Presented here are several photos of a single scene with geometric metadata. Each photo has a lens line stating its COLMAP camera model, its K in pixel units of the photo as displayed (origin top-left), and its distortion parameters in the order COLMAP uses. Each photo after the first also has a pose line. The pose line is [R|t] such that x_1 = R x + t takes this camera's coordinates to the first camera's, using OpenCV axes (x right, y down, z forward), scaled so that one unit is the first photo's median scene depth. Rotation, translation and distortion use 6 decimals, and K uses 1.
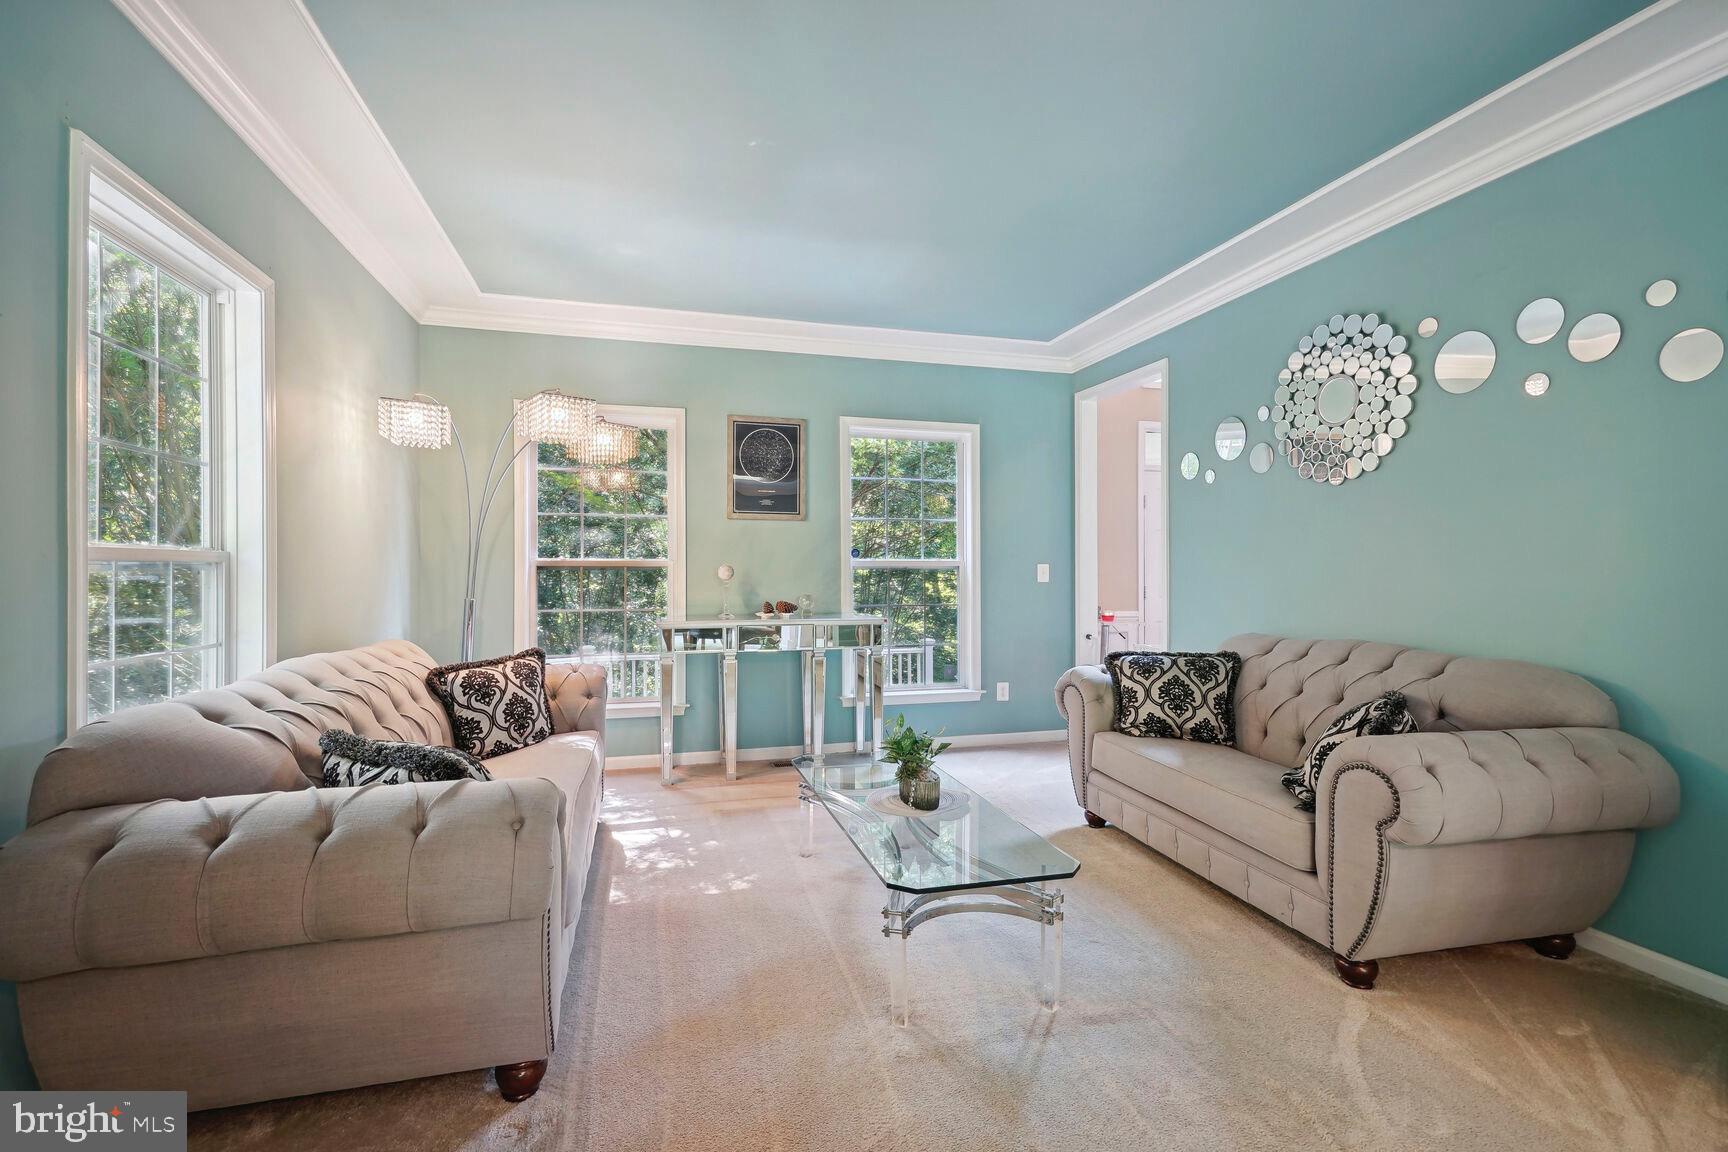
lens RADIAL K [[773.8, 0, 854.9], [0, 773.8, 569.0], [0, 0, 1]] dist [0.006483, -0.003533]
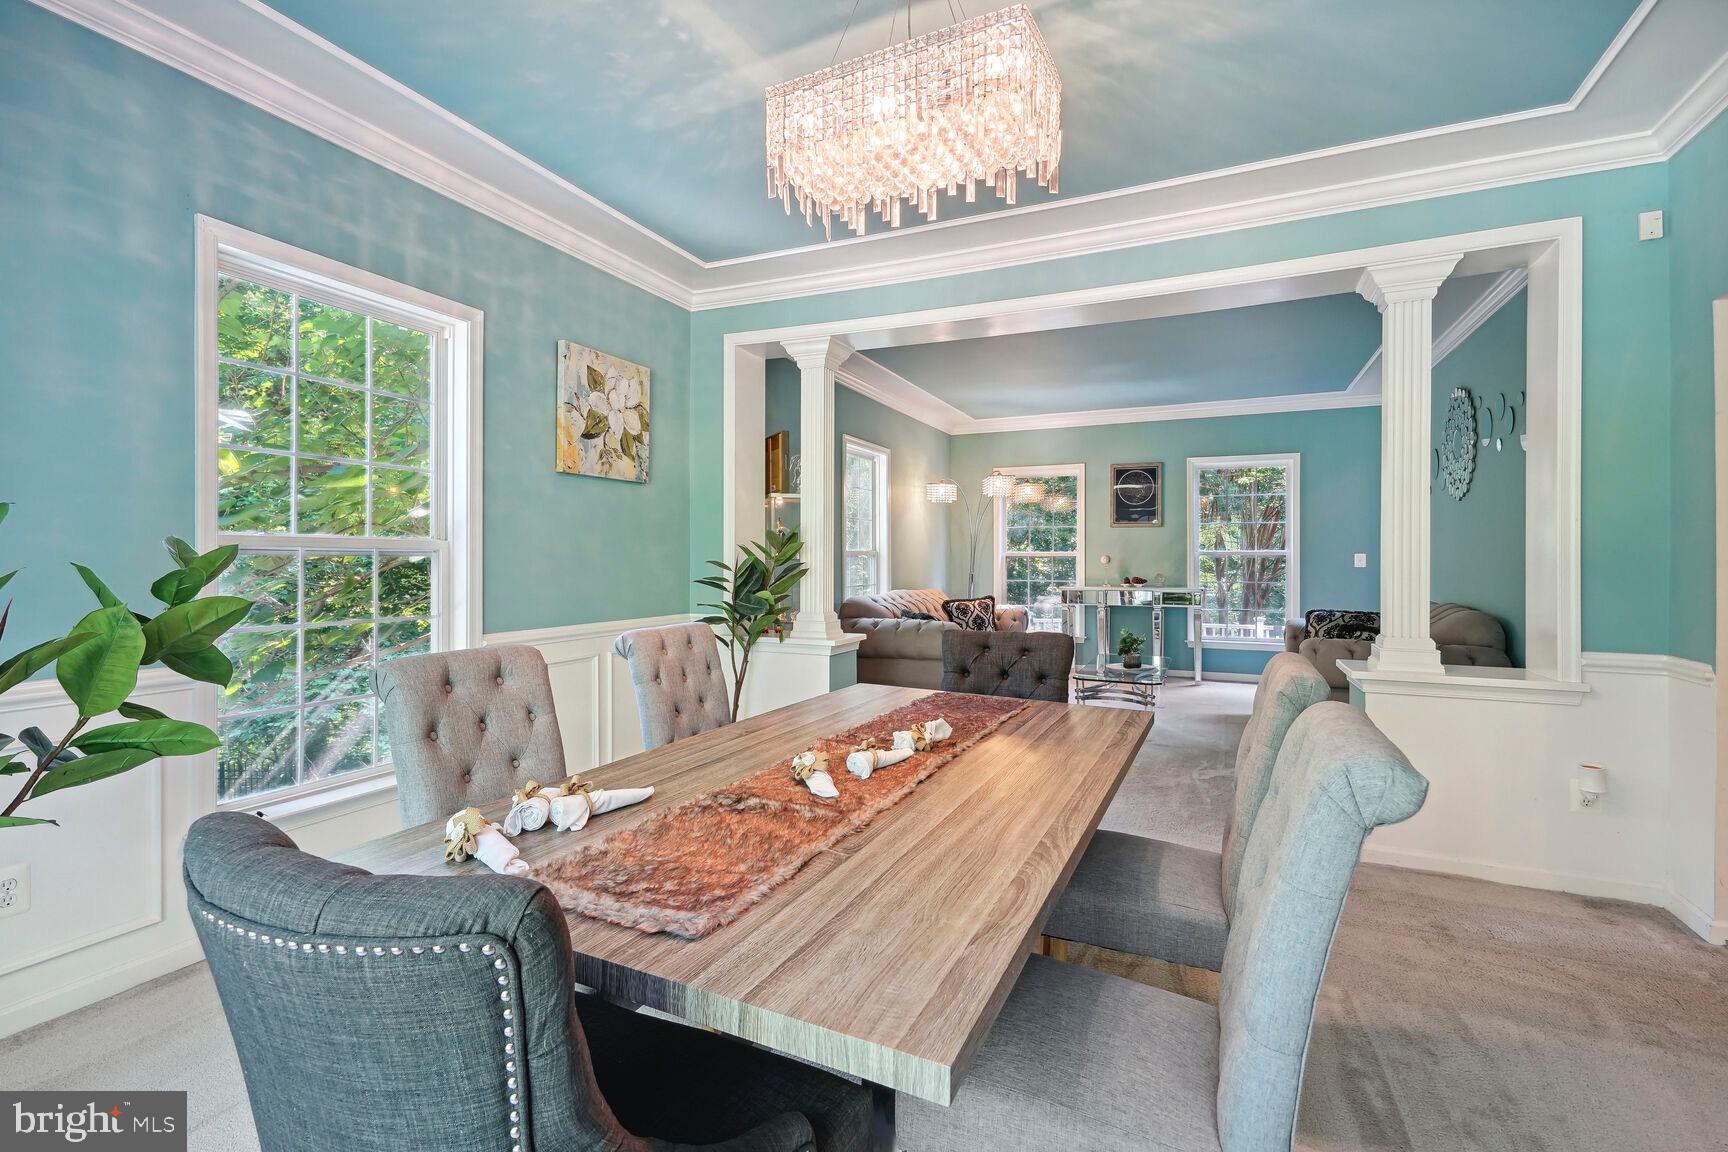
lens RADIAL K [[773.8, 0, 862.4], [0, 773.8, 564.1], [0, 0, 1]] dist [0.006483, -0.003533]
pose [[0.765513, 0.005598, -0.643396, 0.487104], [0.001437, 0.999945, 0.010410, -0.003746], [0.643418, -0.008893, 0.765463, -0.603648]]
